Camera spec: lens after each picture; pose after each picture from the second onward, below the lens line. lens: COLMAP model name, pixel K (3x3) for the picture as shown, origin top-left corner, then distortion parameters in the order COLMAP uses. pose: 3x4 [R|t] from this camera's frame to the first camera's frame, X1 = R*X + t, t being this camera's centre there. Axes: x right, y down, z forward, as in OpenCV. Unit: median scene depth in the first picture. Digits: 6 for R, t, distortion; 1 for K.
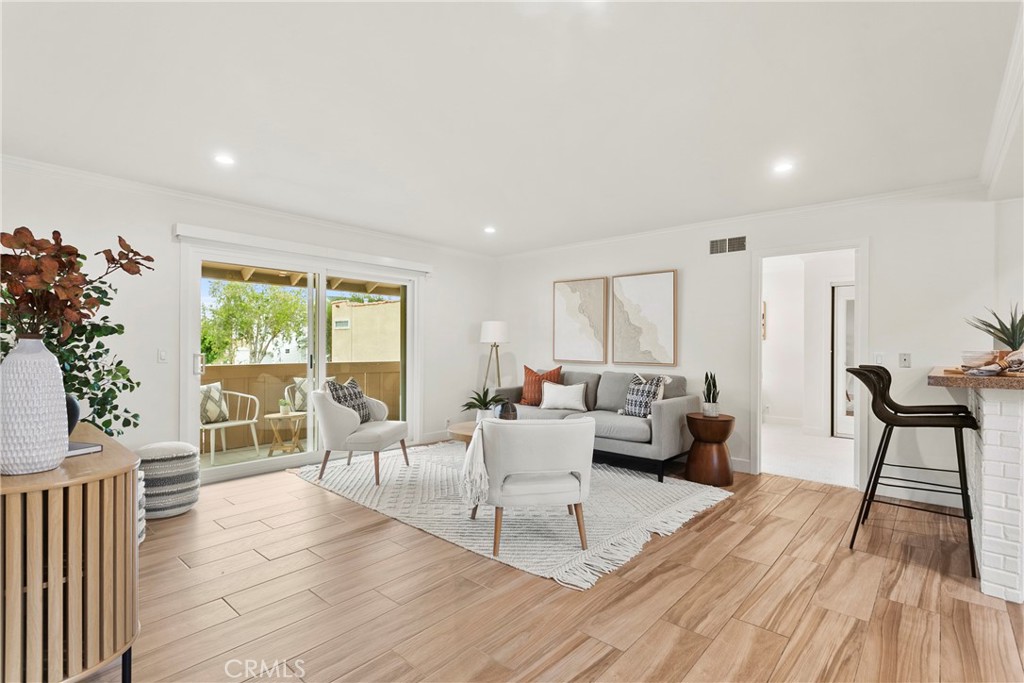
lens RADIAL K [[486.0, 0, 512.9], [0, 486.0, 337.6], [0, 0, 1]] dist [-0.001492, -0.000311]
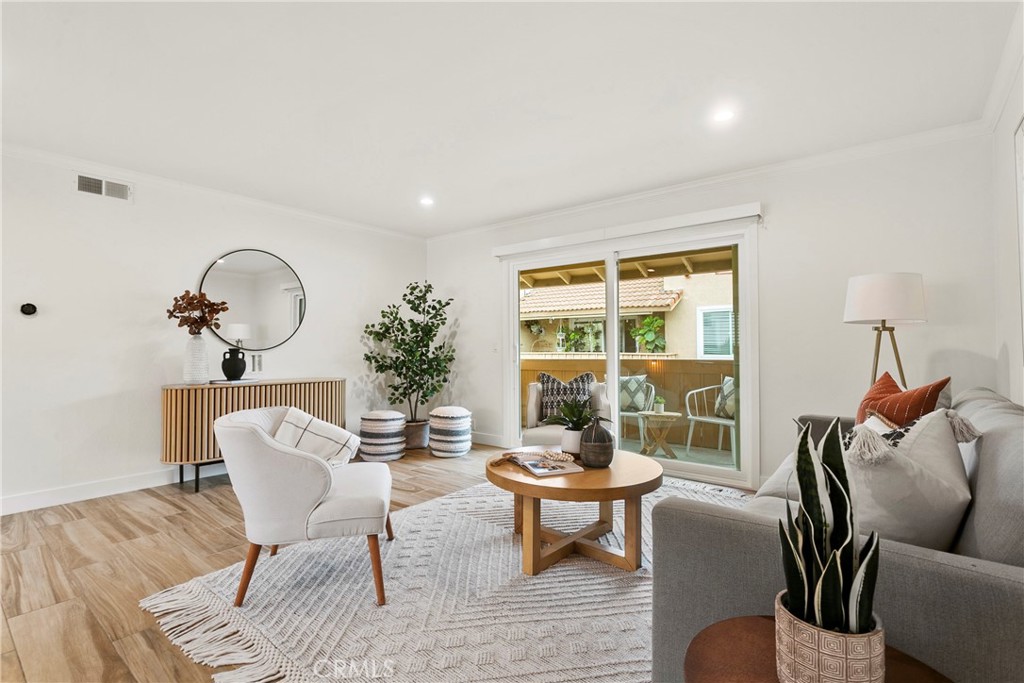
lens RADIAL K [[486.0, 0, 512.9], [0, 486.0, 337.6], [0, 0, 1]] dist [-0.001492, -0.000311]
pose [[0.037879, -0.025933, -0.998946, 0.906628], [0.020814, 0.999467, -0.025157, 0.068504], [0.999066, -0.019839, 0.038399, 1.412856]]
